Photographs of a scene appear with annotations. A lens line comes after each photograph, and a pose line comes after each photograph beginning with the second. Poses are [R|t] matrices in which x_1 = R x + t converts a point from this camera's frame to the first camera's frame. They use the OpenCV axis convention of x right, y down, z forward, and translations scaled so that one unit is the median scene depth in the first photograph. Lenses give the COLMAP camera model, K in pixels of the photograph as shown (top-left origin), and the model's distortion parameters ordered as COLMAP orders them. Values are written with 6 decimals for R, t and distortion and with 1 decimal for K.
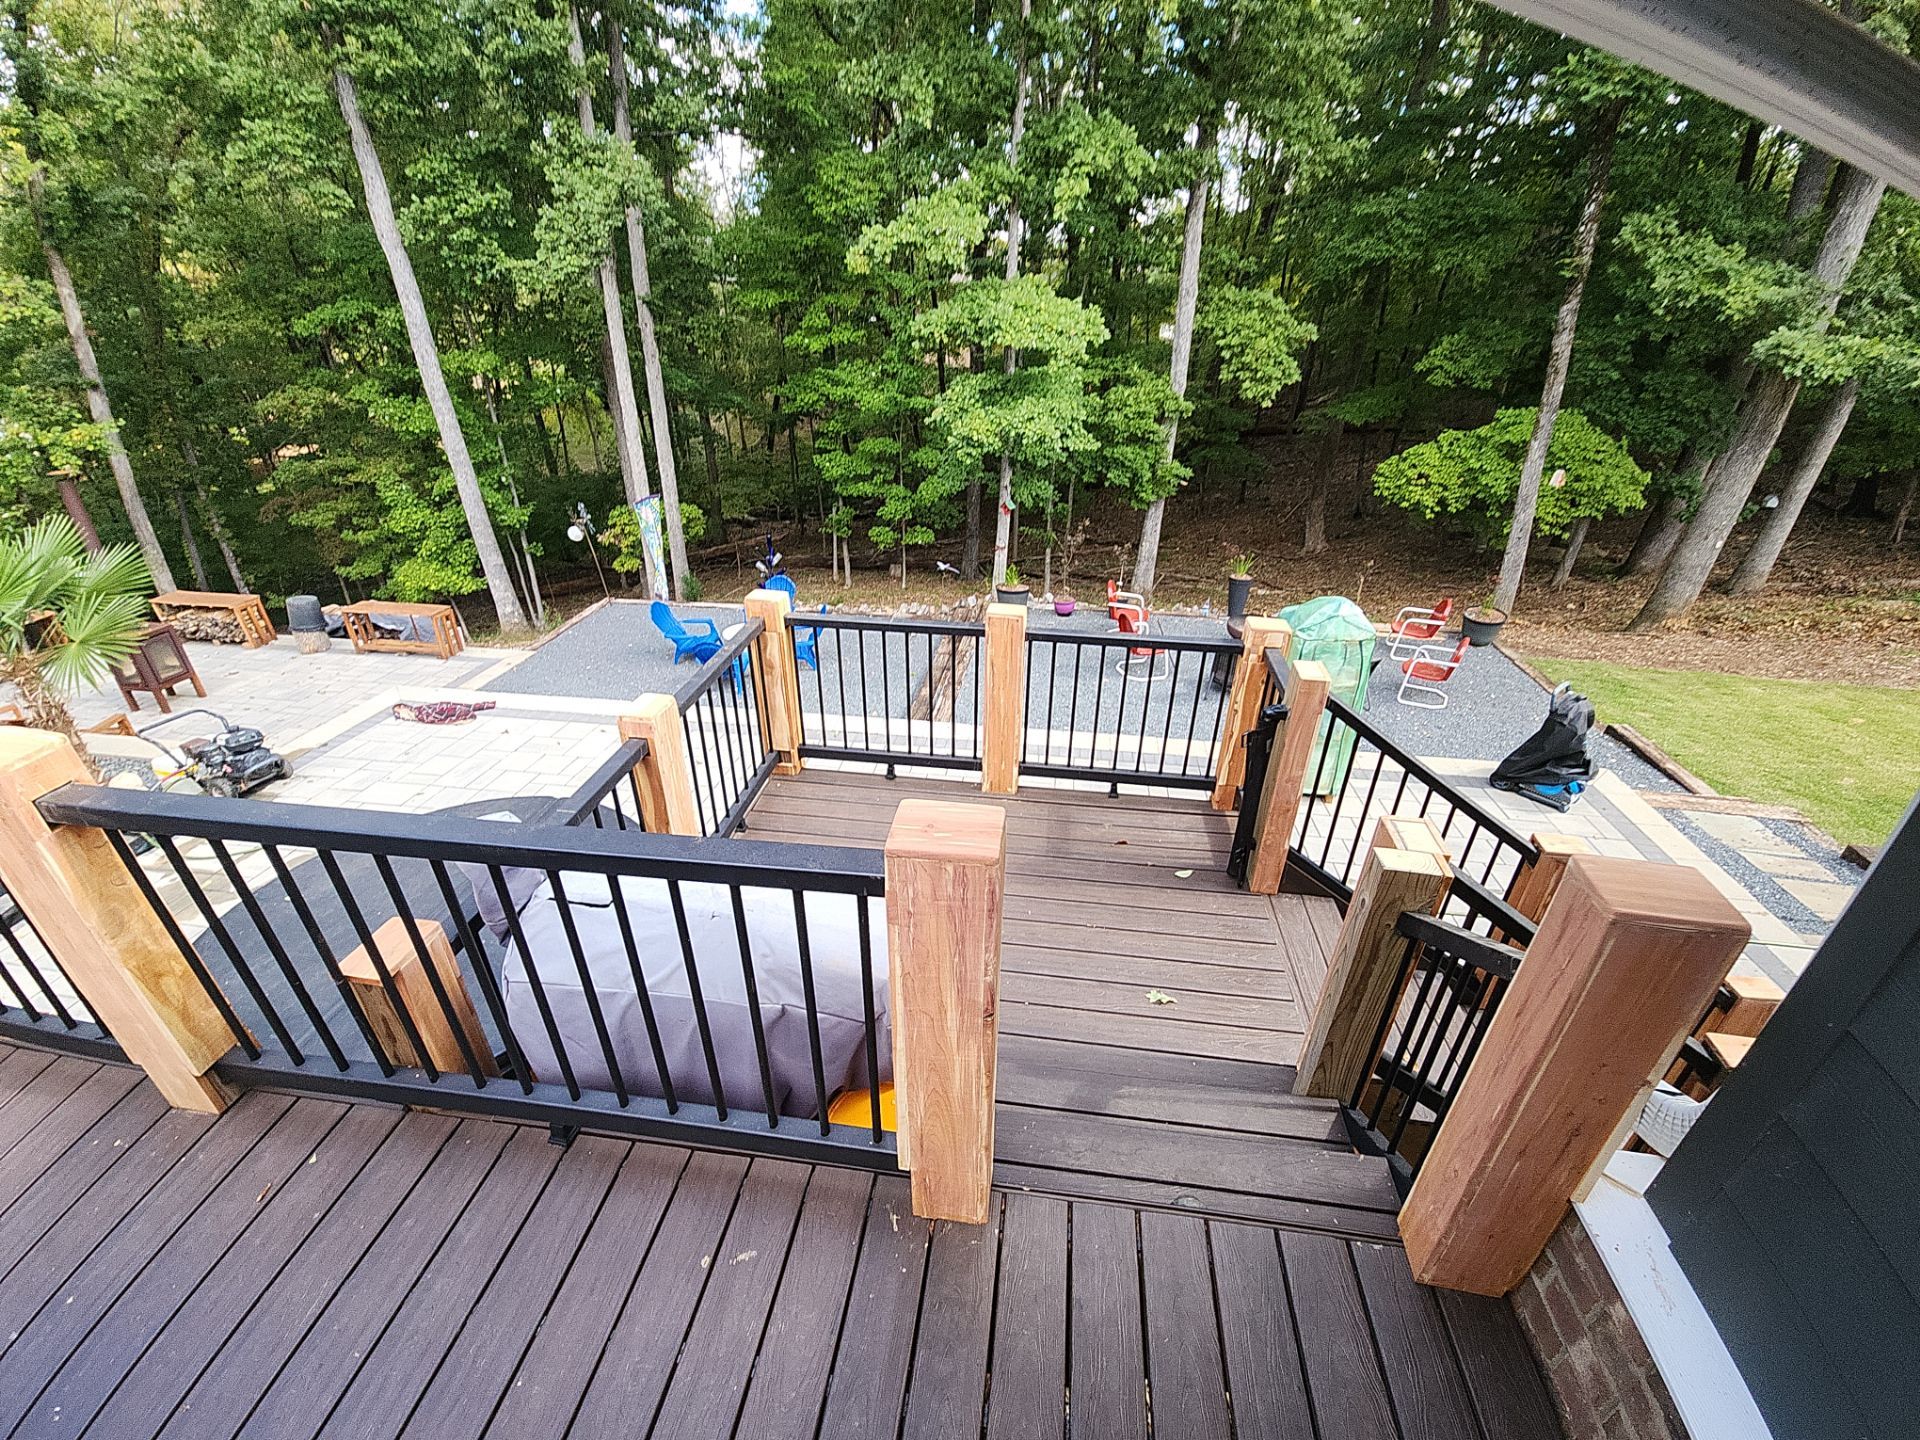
lens RADIAL K [[788.6, 0, 960.0], [0, 788.6, 720.0], [0, 0, 1]] dist [0.026935, -0.013441]
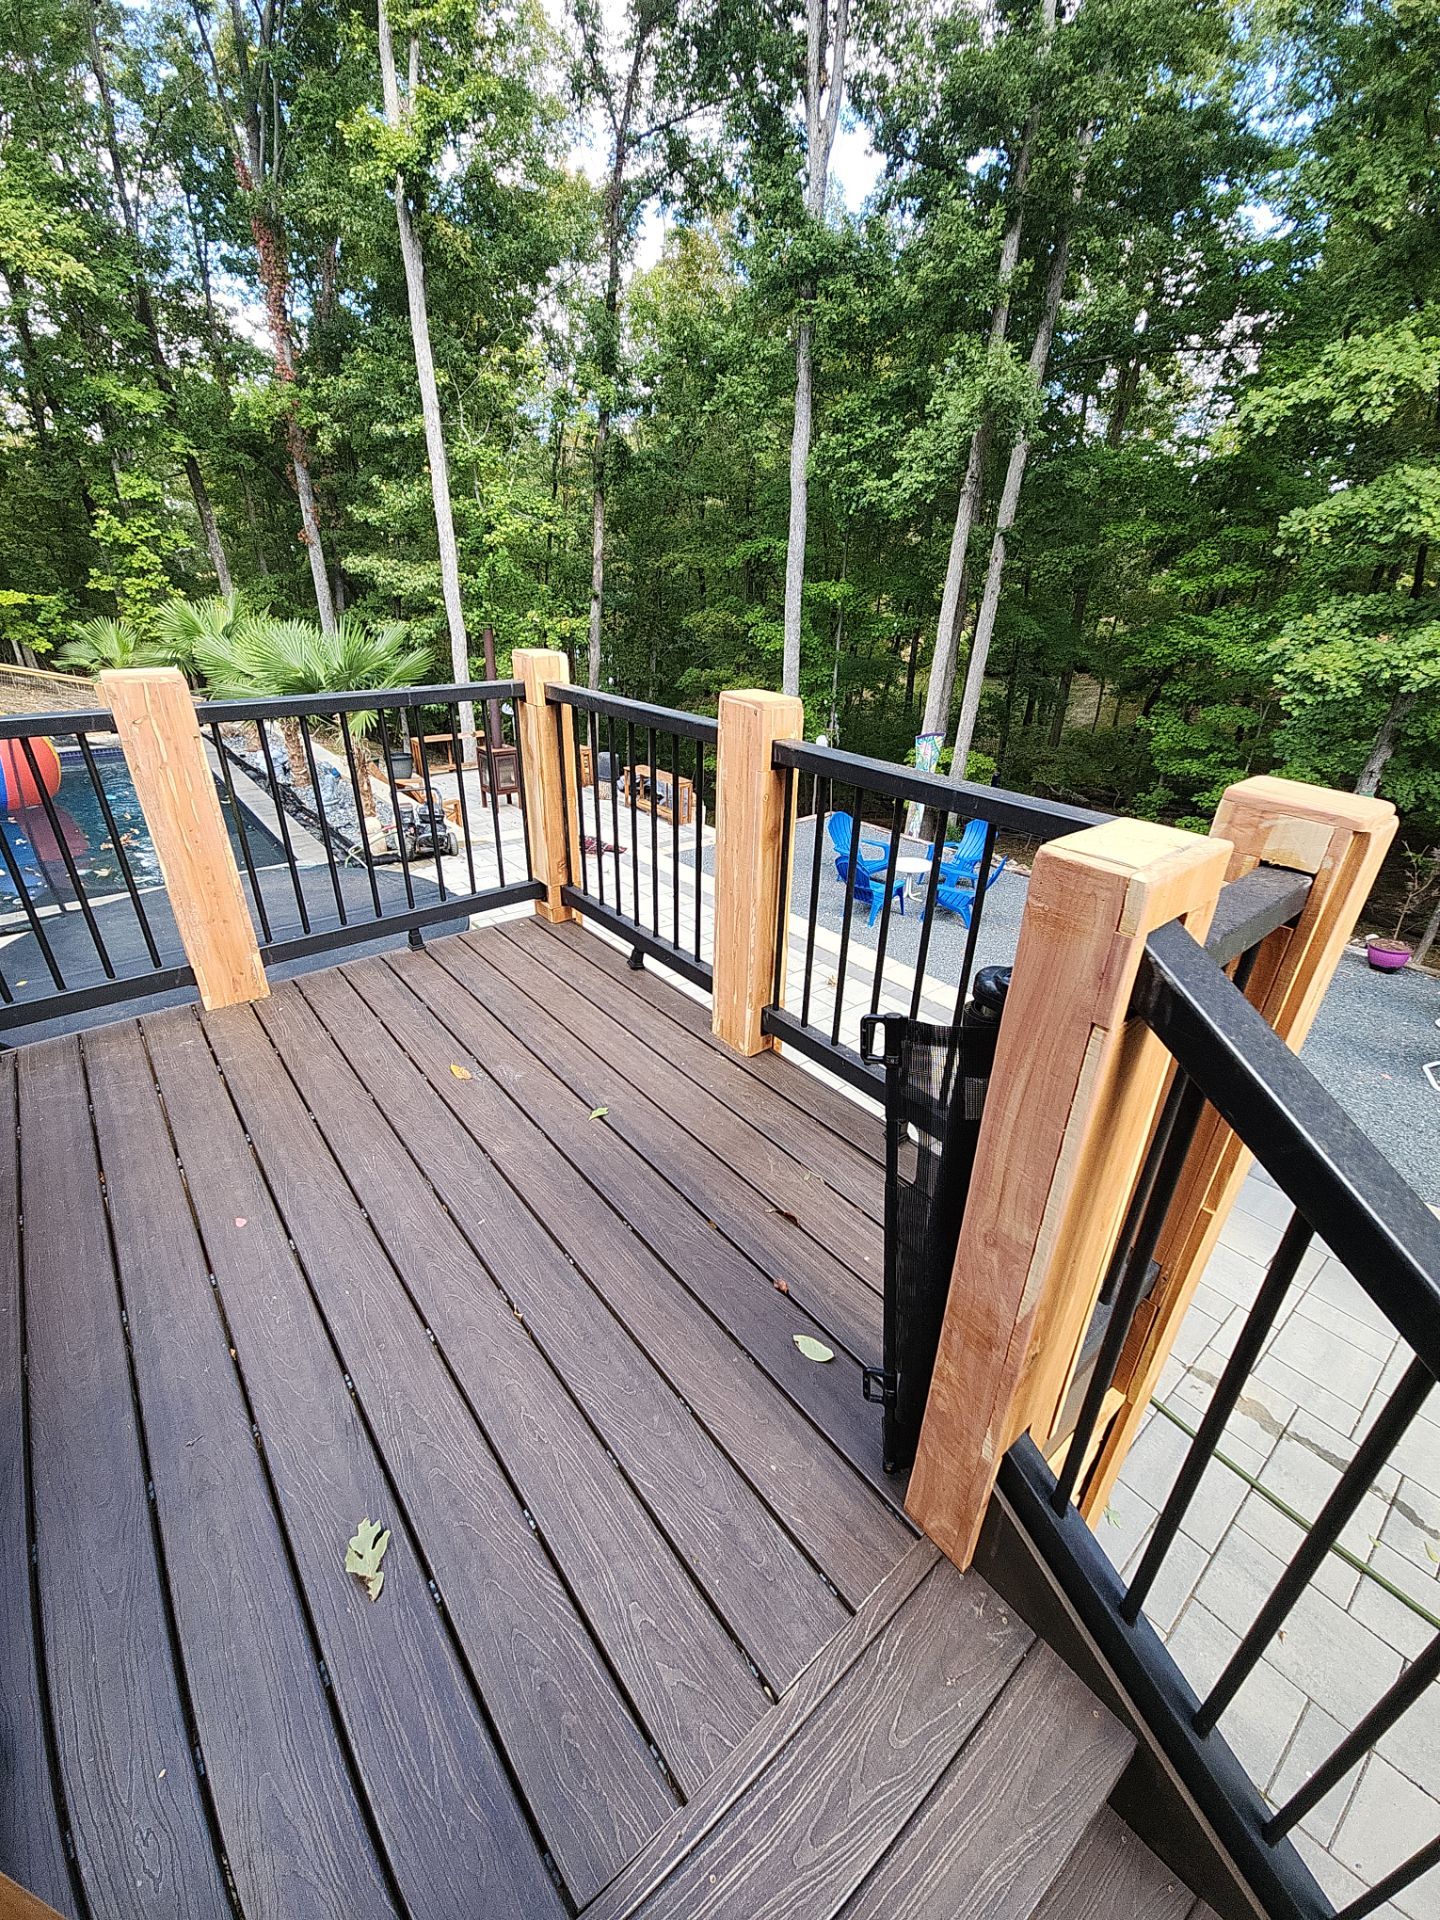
lens RADIAL K [[788.6, 0, 720.0], [0, 788.6, 960.0], [0, 0, 1]] dist [0.026935, -0.013441]
pose [[0.725490, 0.317087, -0.610835, 0.120715], [-0.350706, 0.933991, 0.068305, -0.000416], [0.592173, 0.164669, 0.788806, 0.172624]]
